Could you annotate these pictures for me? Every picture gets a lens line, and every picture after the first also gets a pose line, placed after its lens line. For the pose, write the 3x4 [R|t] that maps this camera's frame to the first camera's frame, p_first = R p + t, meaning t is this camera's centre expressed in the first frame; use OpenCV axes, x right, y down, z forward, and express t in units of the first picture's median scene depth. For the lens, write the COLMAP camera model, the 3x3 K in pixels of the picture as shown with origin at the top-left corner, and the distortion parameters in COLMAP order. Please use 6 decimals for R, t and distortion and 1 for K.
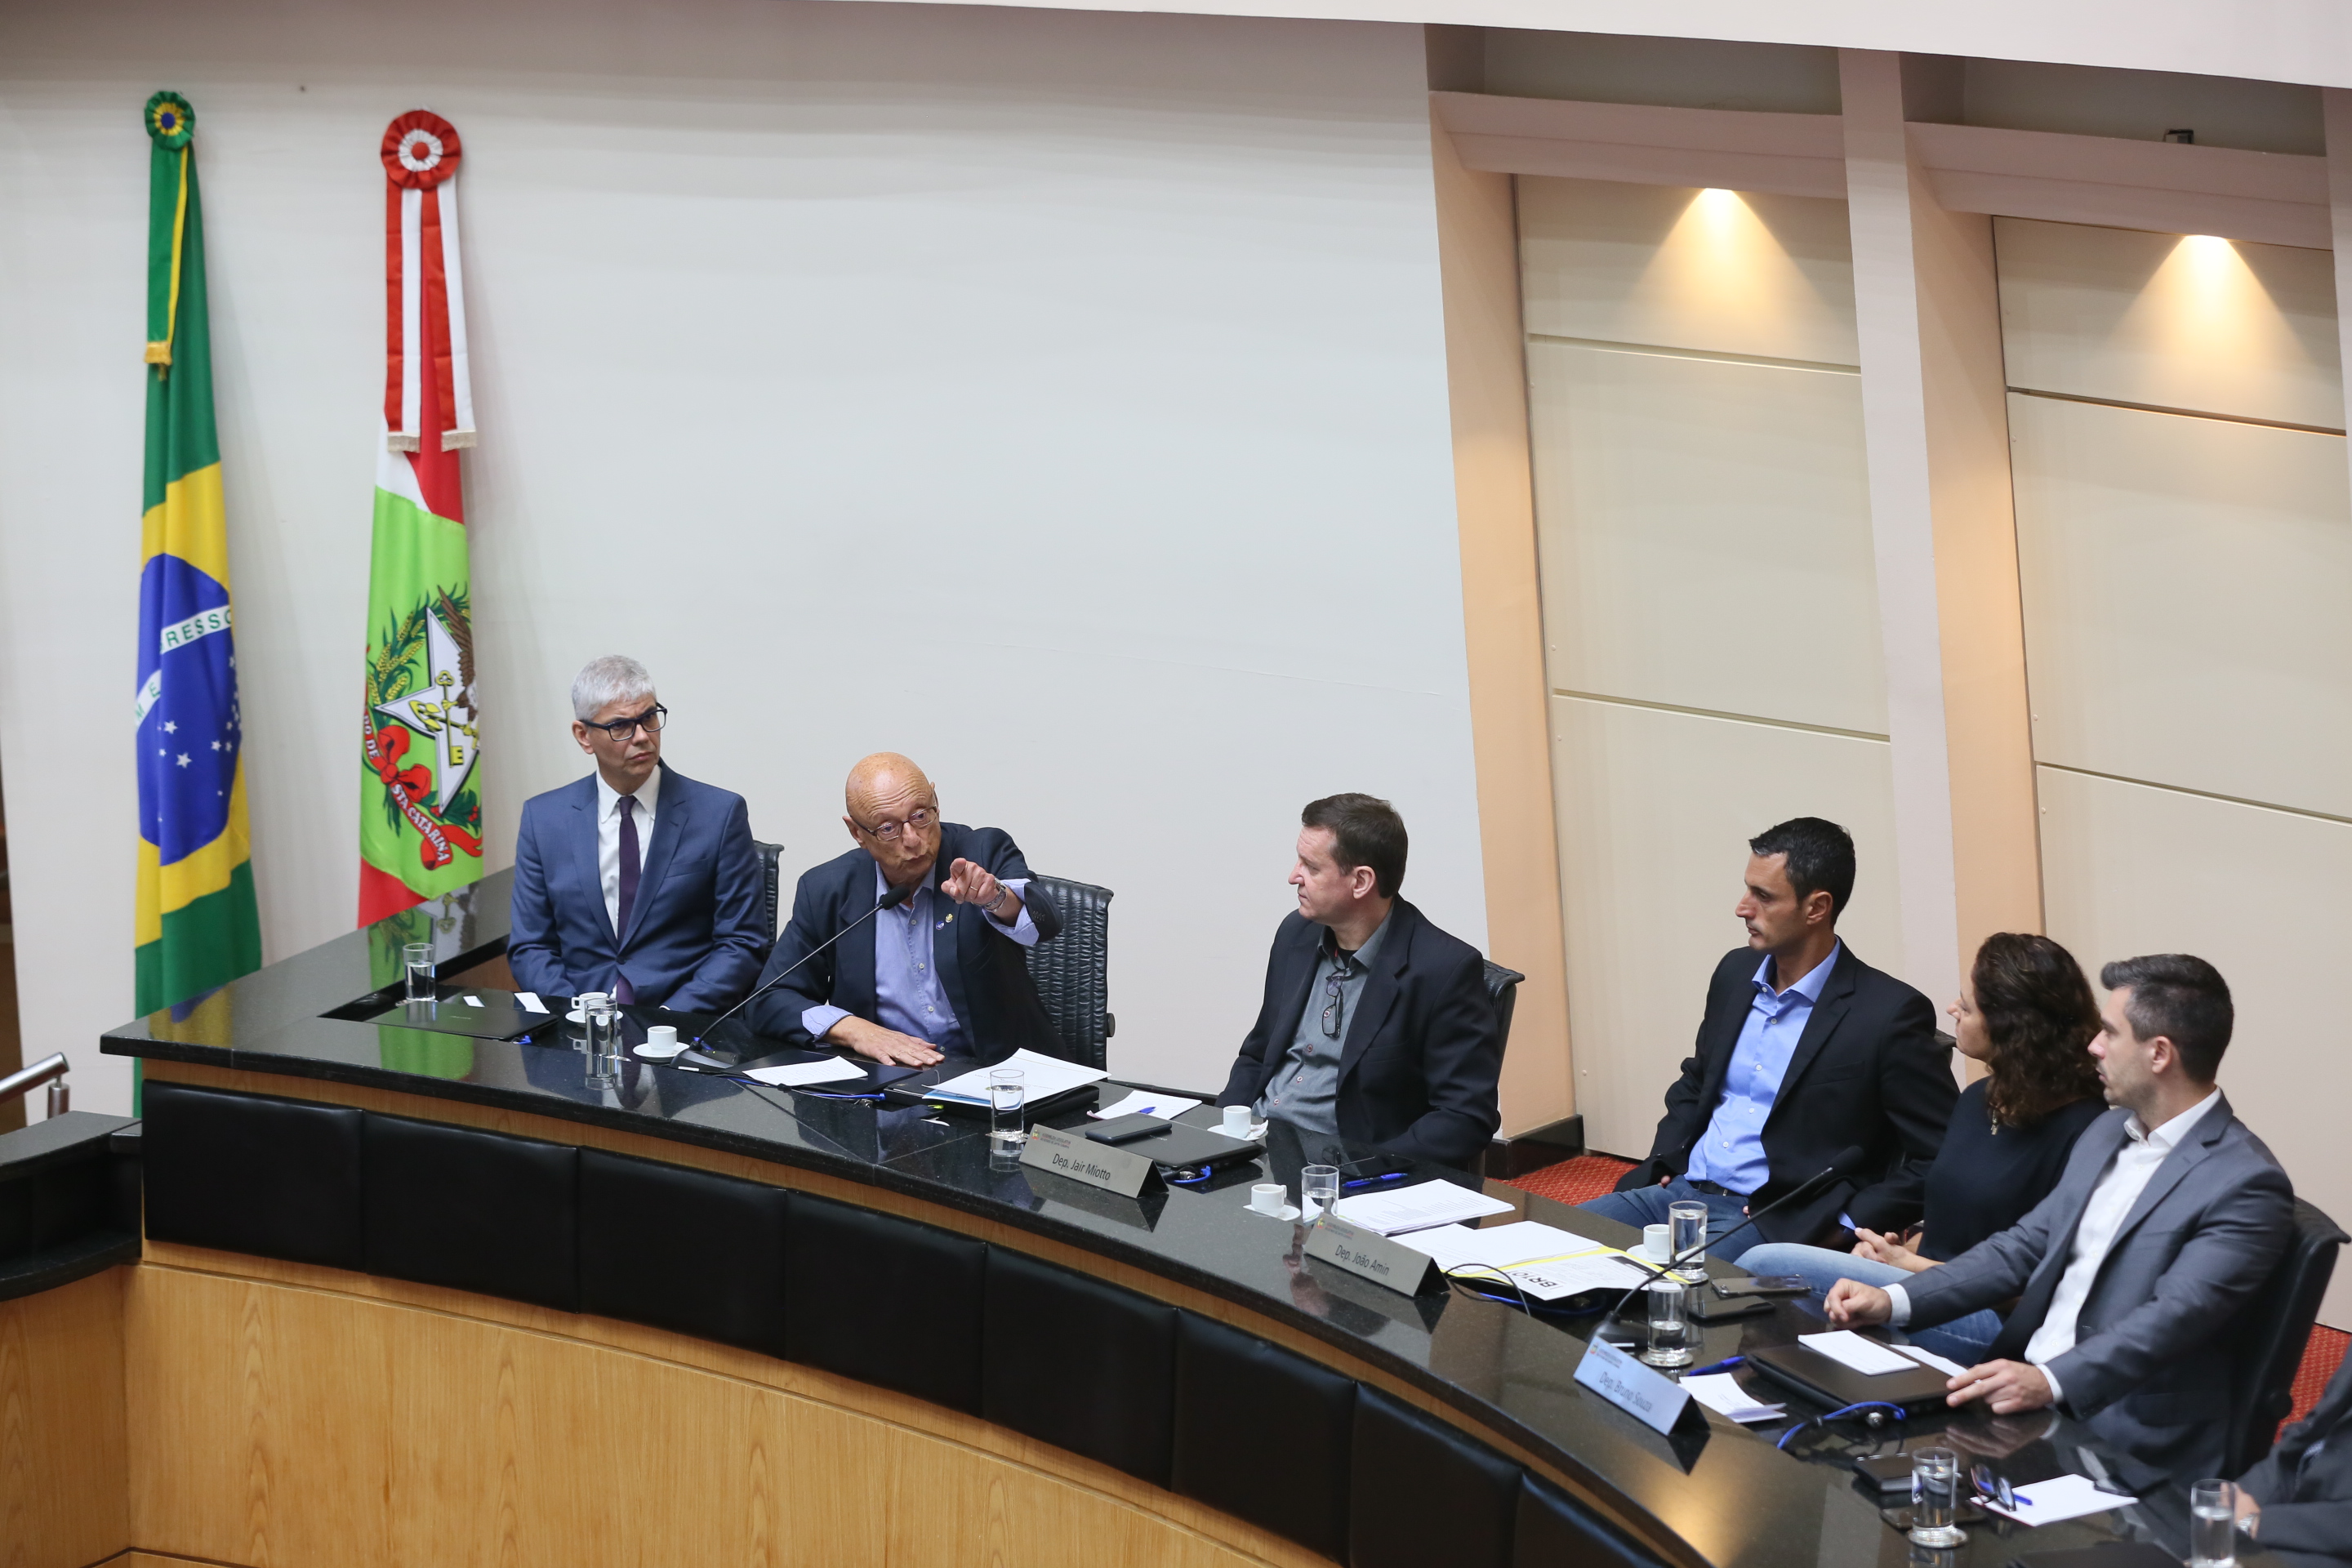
lens RADIAL K [[5608.4, 0, 1166.9], [0, 5608.4, 833.6], [0, 0, 1]] dist [-0.189480, -0.024939]
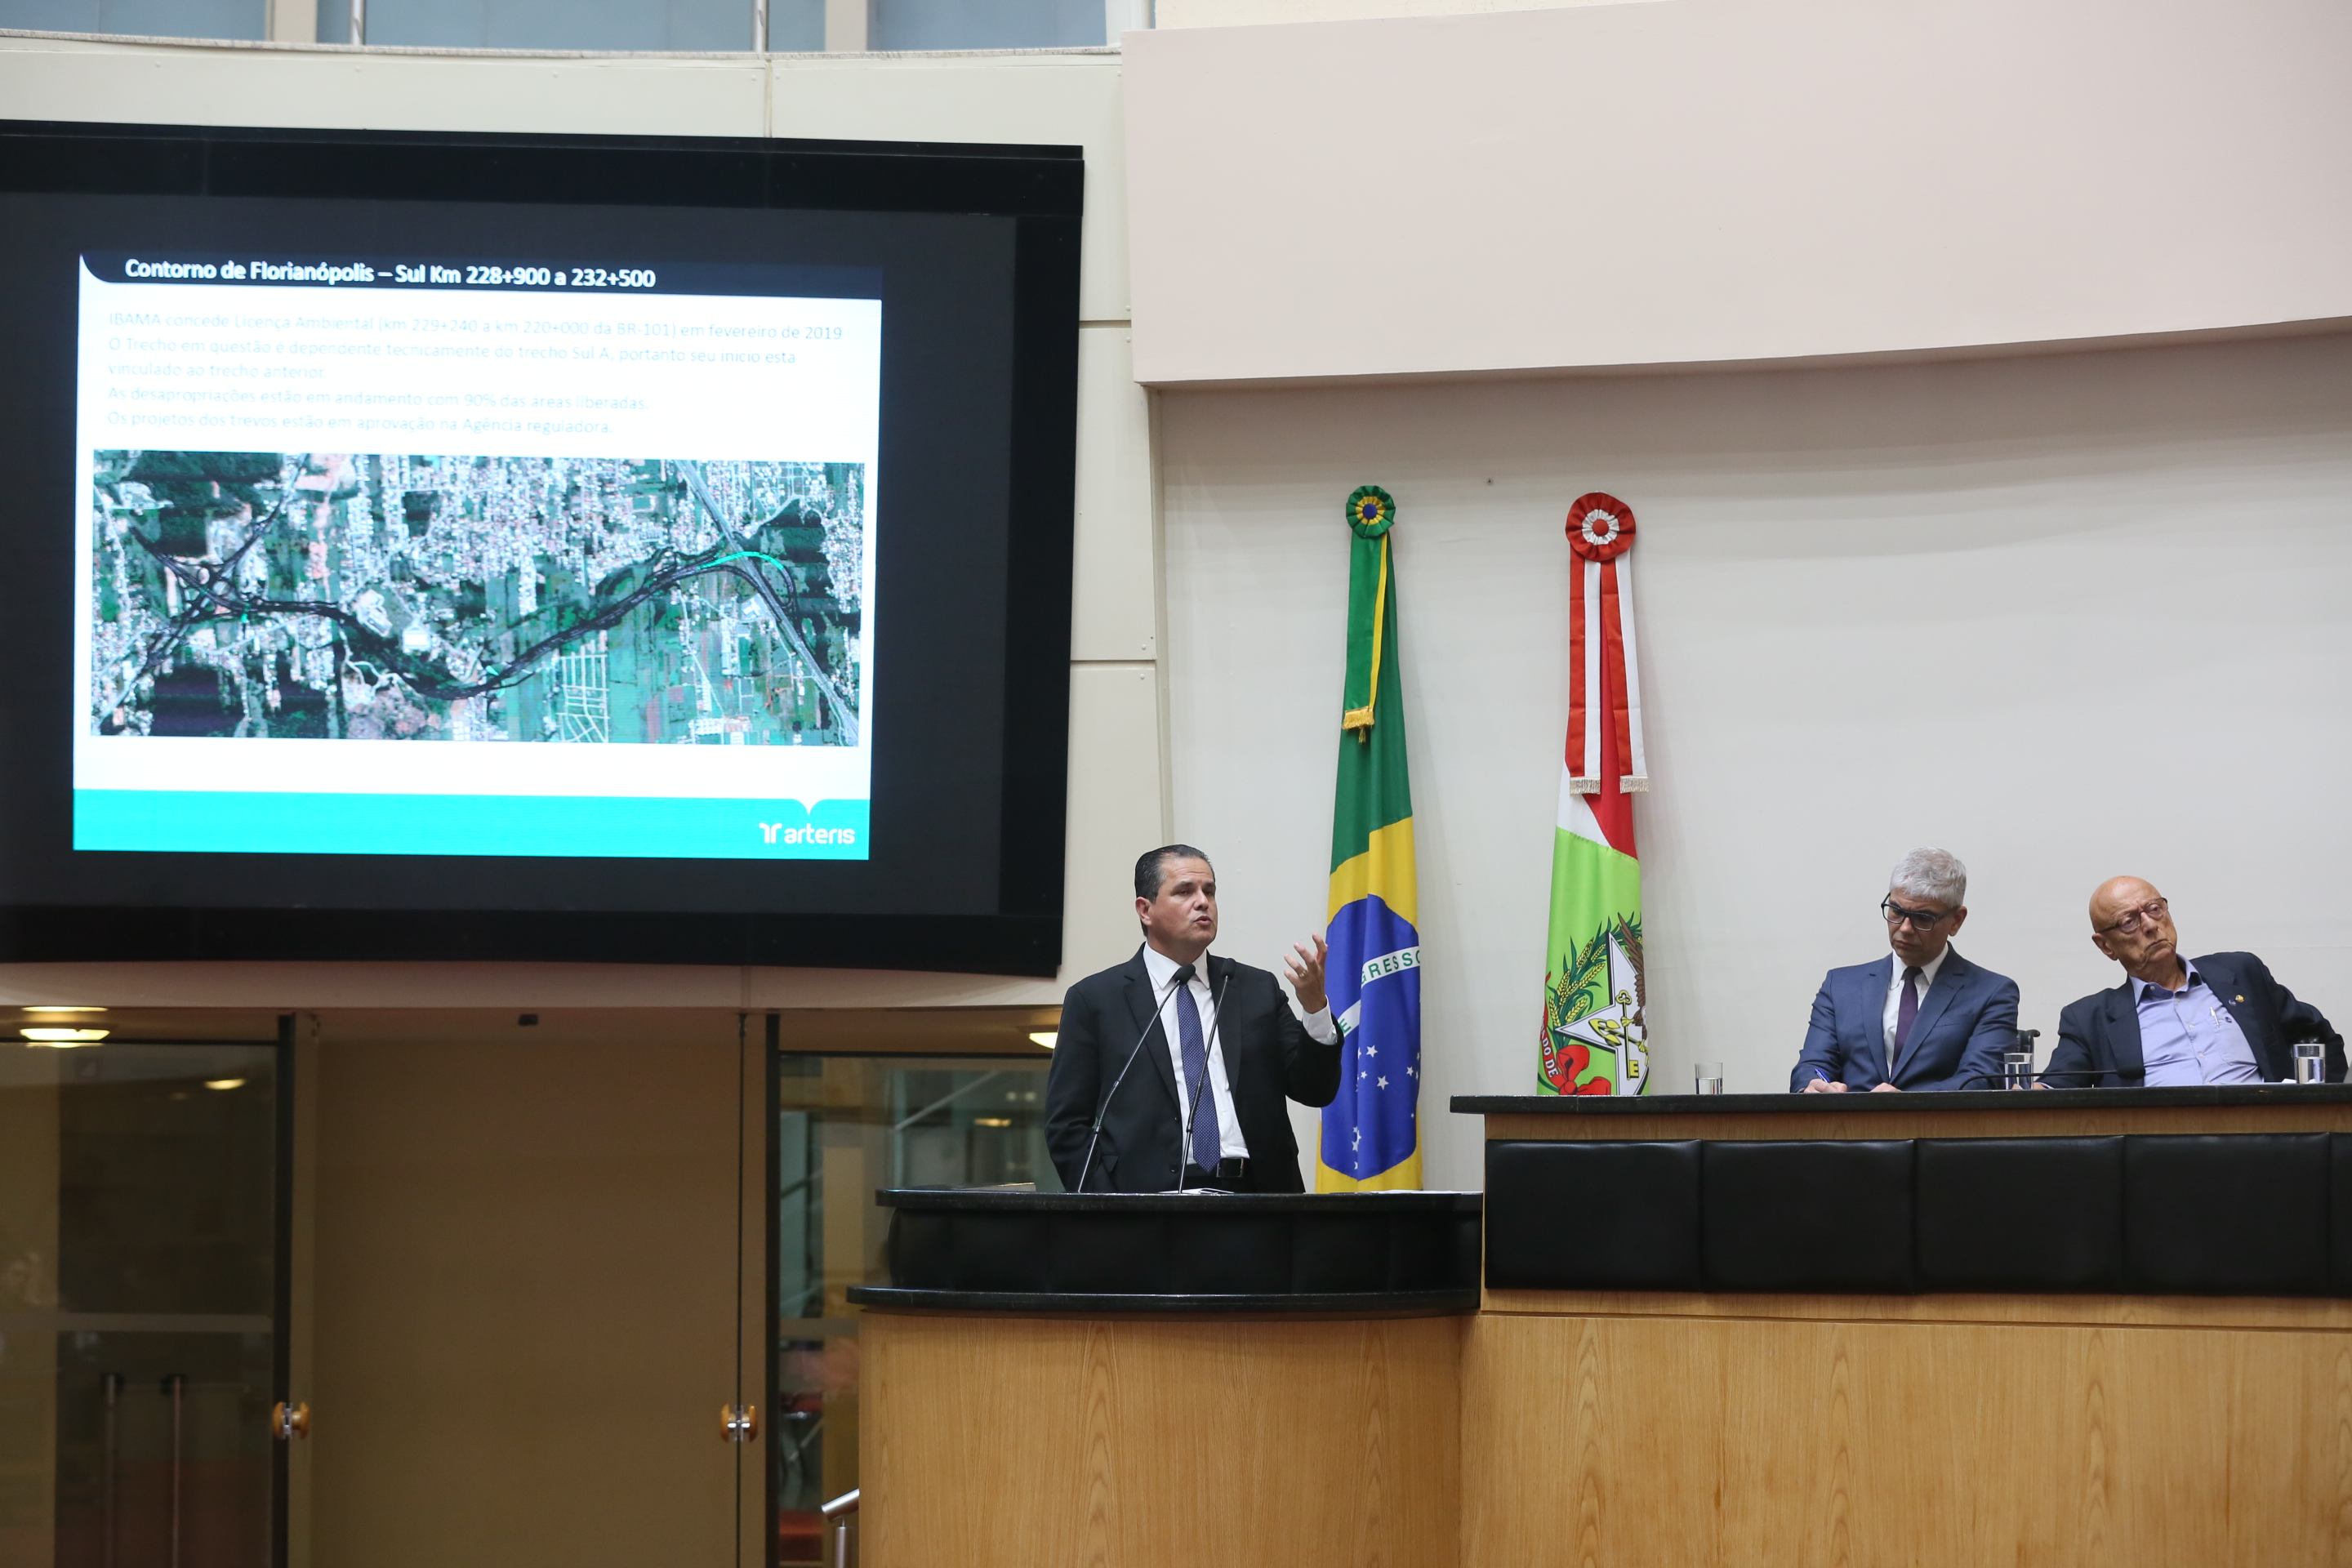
lens RADIAL K [[5608.4, 0, 1166.9], [0, 5608.4, 833.6], [0, 0, 1]] dist [-0.189480, -0.024939]
pose [[0.996748, -0.014644, -0.079242, -0.157768], [-0.006228, 0.966410, -0.256931, 0.272027], [0.080343, 0.256589, 0.963176, -0.096149]]
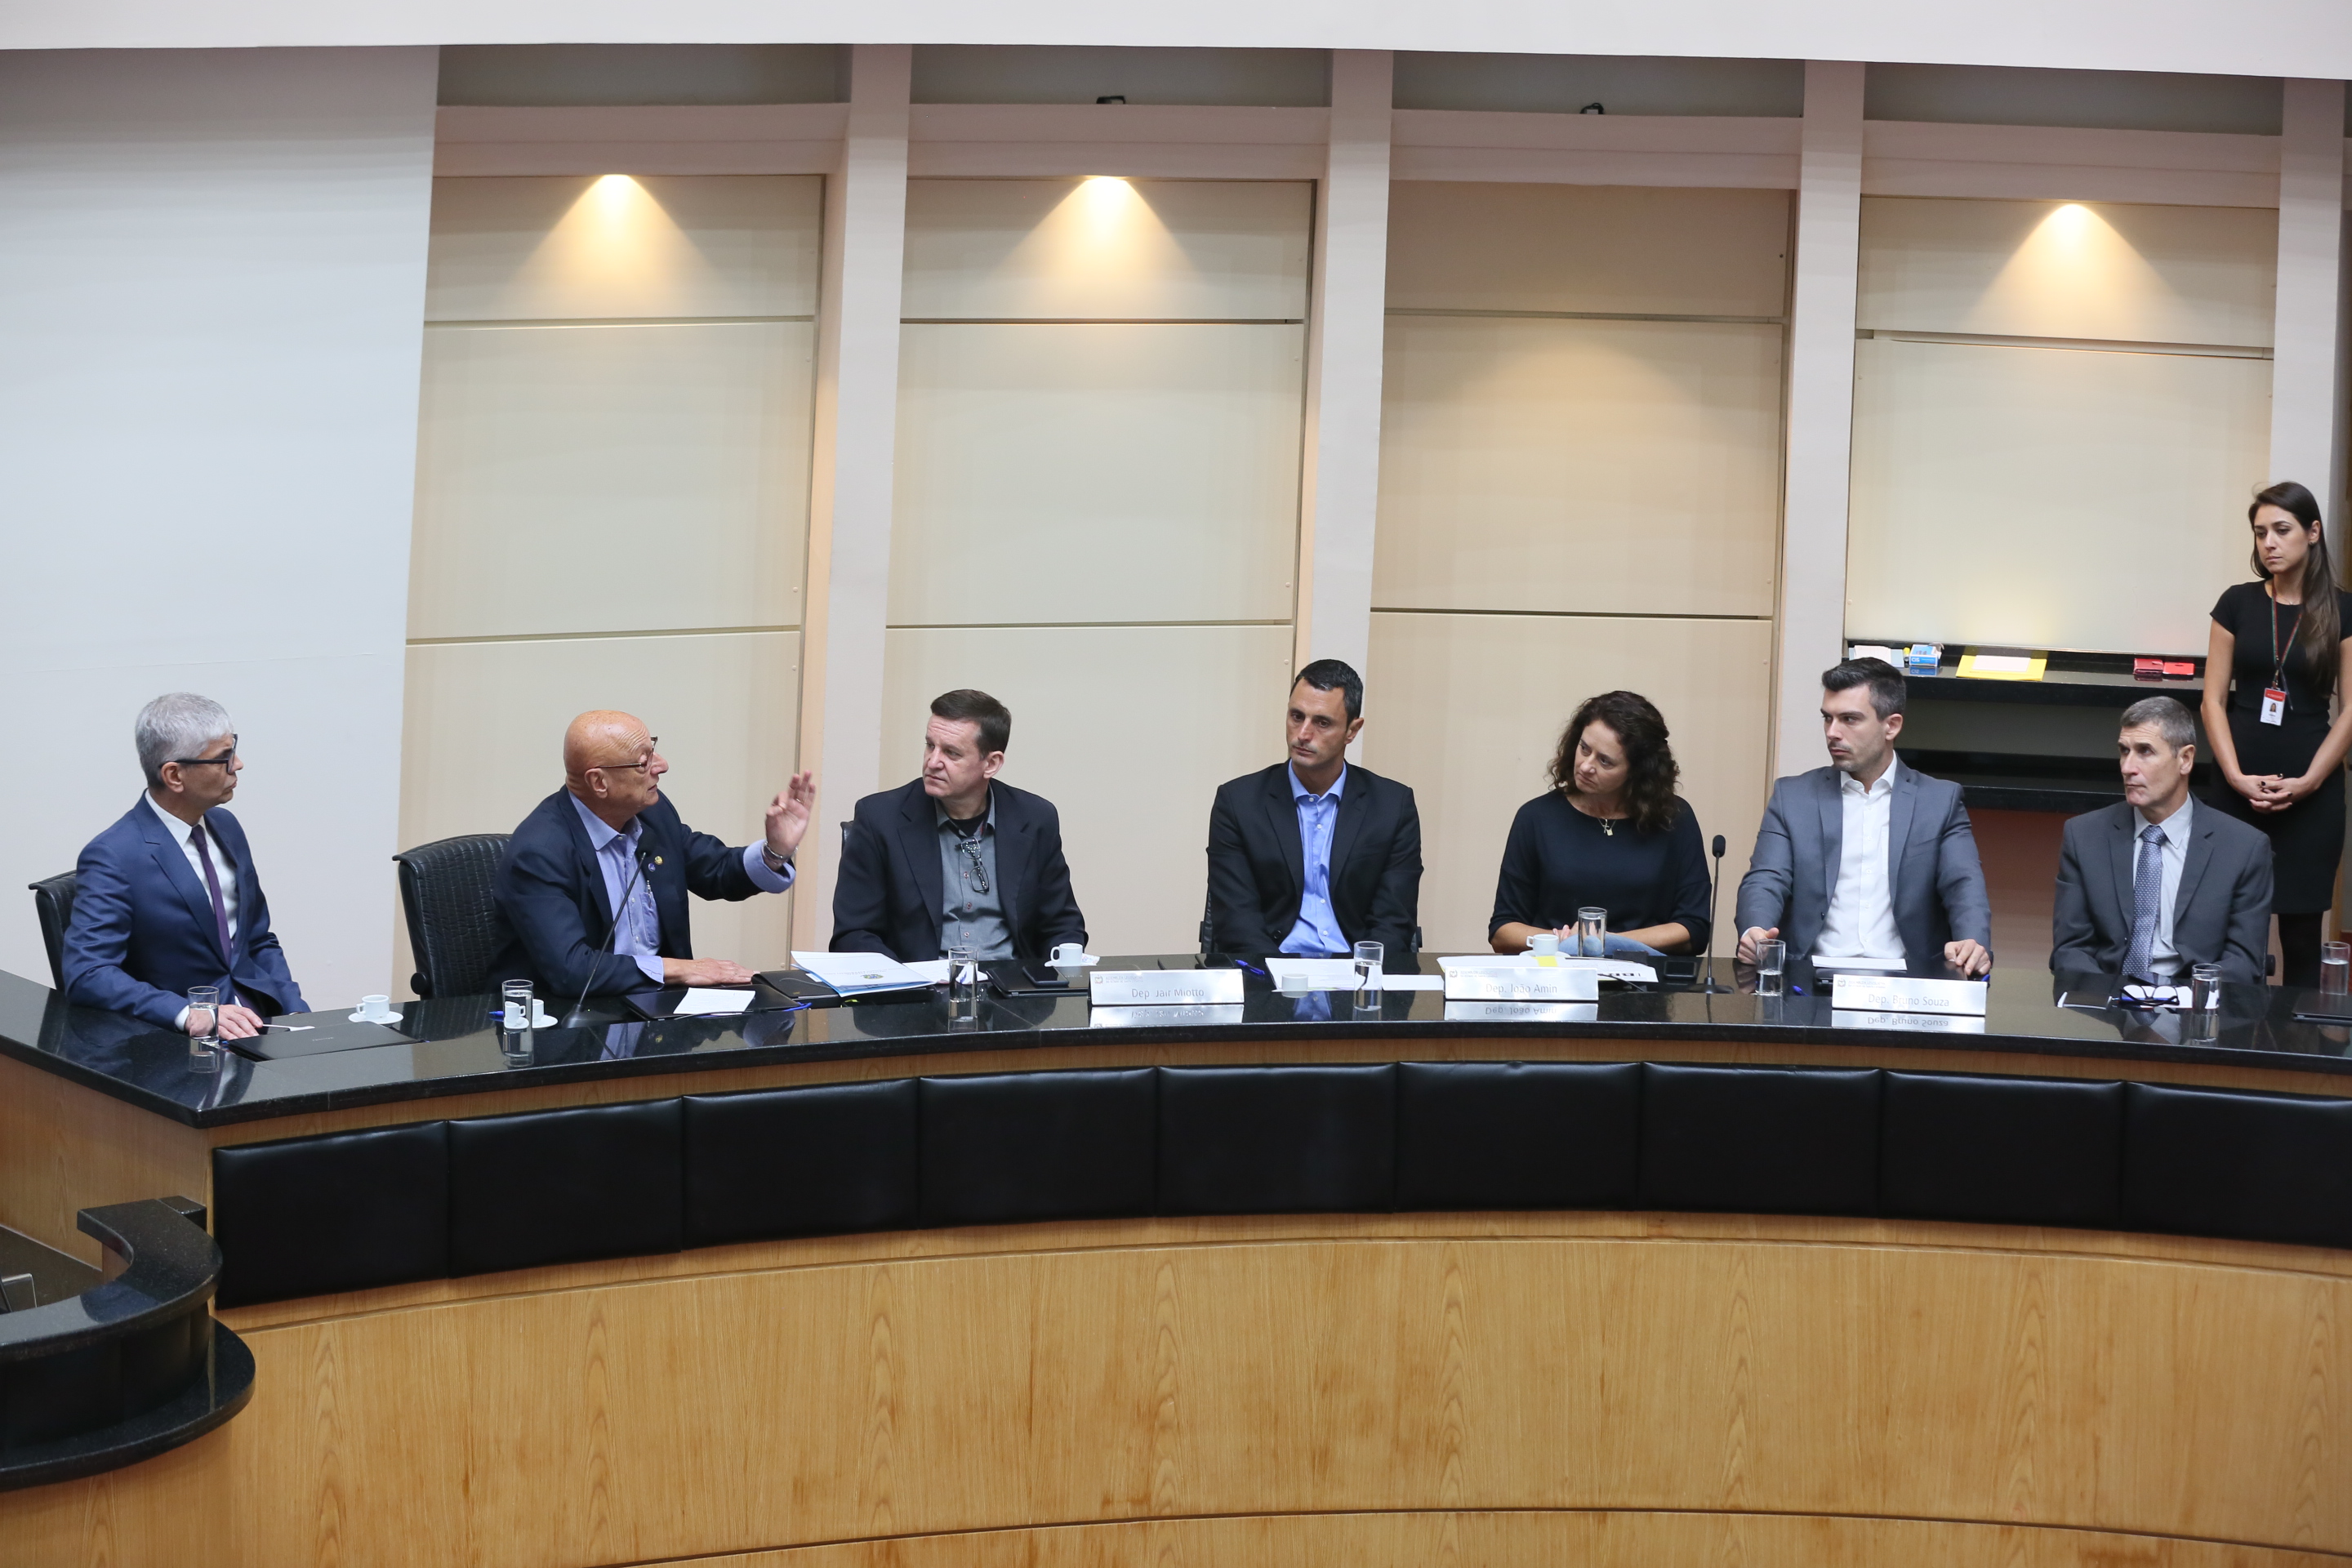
lens RADIAL K [[5608.4, 0, 1166.9], [0, 5608.4, 833.6], [0, 0, 1]] dist [-0.189480, -0.024939]
pose [[0.515077, -0.157917, 0.842471, -0.922034], [0.155403, 0.983798, 0.089396, -0.073392], [-0.842939, 0.084877, 0.531272, 0.324915]]
